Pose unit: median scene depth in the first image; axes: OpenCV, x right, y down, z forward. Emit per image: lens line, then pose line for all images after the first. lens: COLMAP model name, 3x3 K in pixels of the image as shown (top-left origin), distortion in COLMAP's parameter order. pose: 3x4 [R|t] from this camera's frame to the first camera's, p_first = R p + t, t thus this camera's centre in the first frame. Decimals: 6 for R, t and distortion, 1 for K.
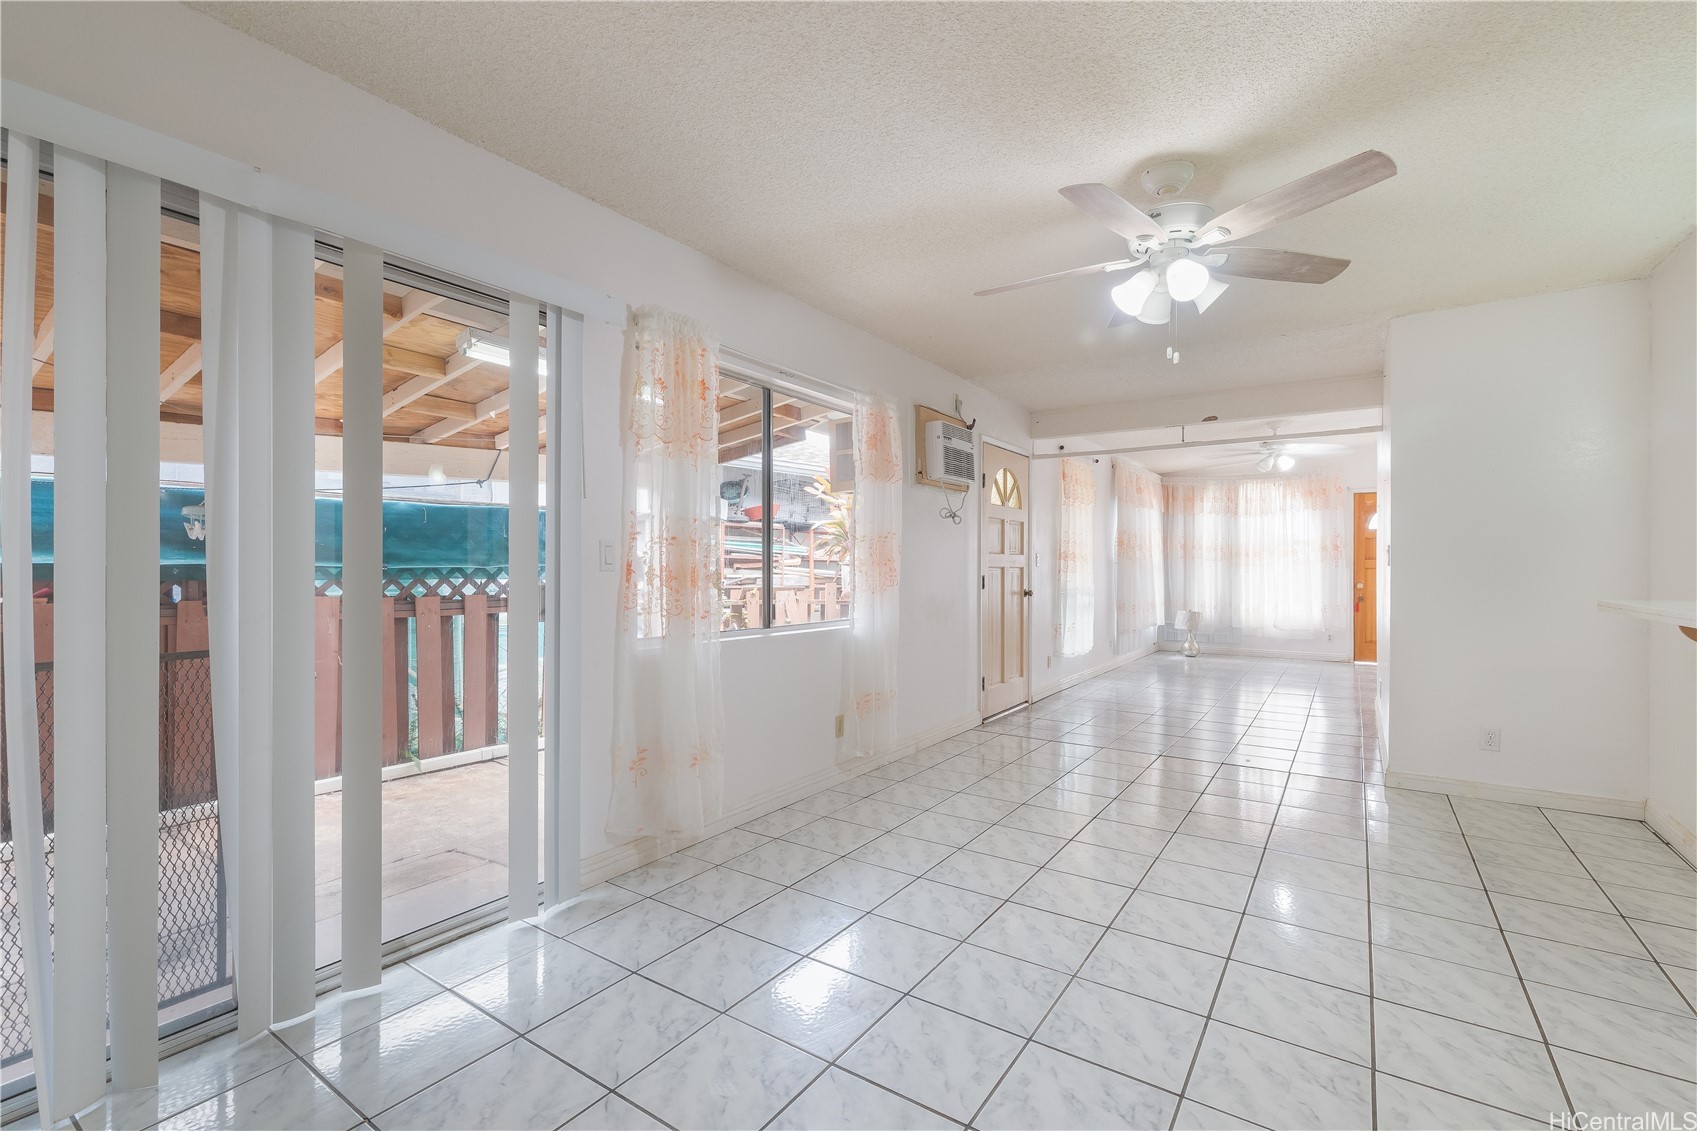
lens RADIAL K [[743.4, 0, 844.6], [0, 743.4, 568.0], [0, 0, 1]] dist [0.004780, 0.000901]
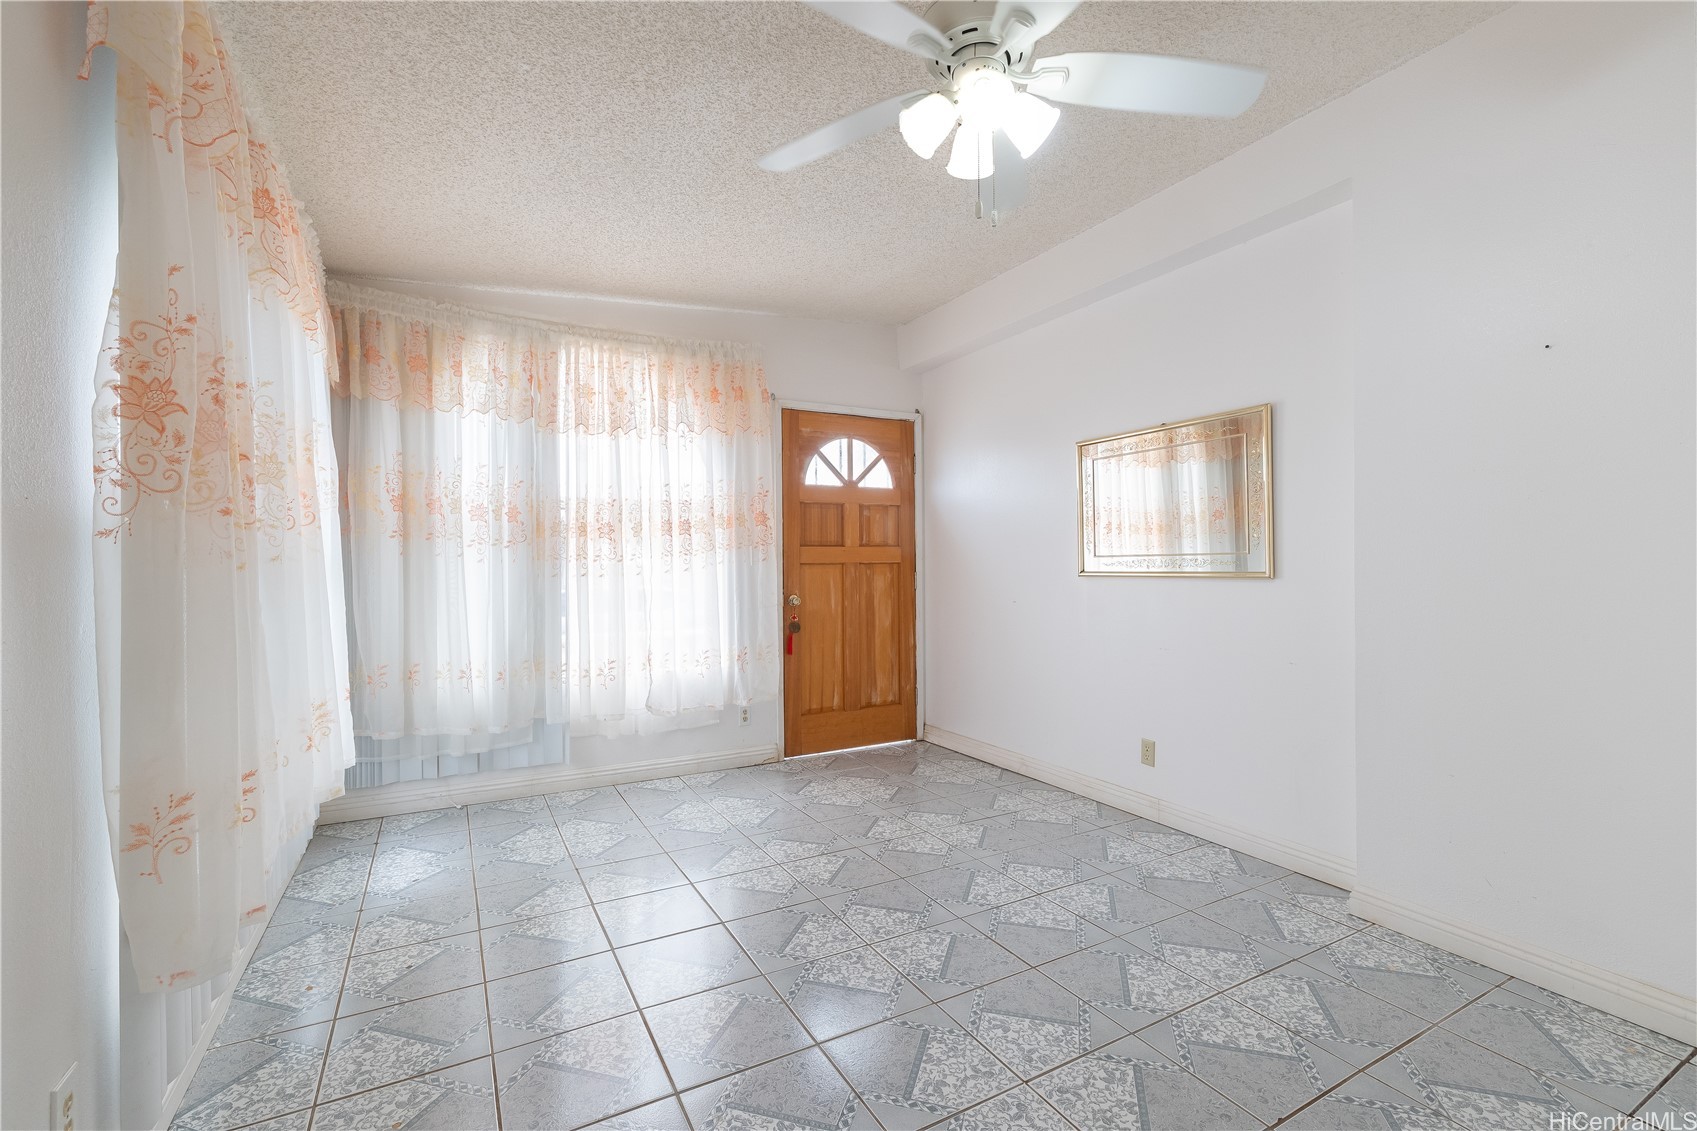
lens RADIAL K [[743.4, 0, 850.9], [0, 743.4, 564.2], [0, 0, 1]] dist [0.004780, 0.000901]
pose [[0.453890, -0.001323, 0.891057, 0.372363], [0.010366, 0.999939, -0.003796, 0.003801], [-0.890998, 0.010960, 0.453876, 1.000062]]
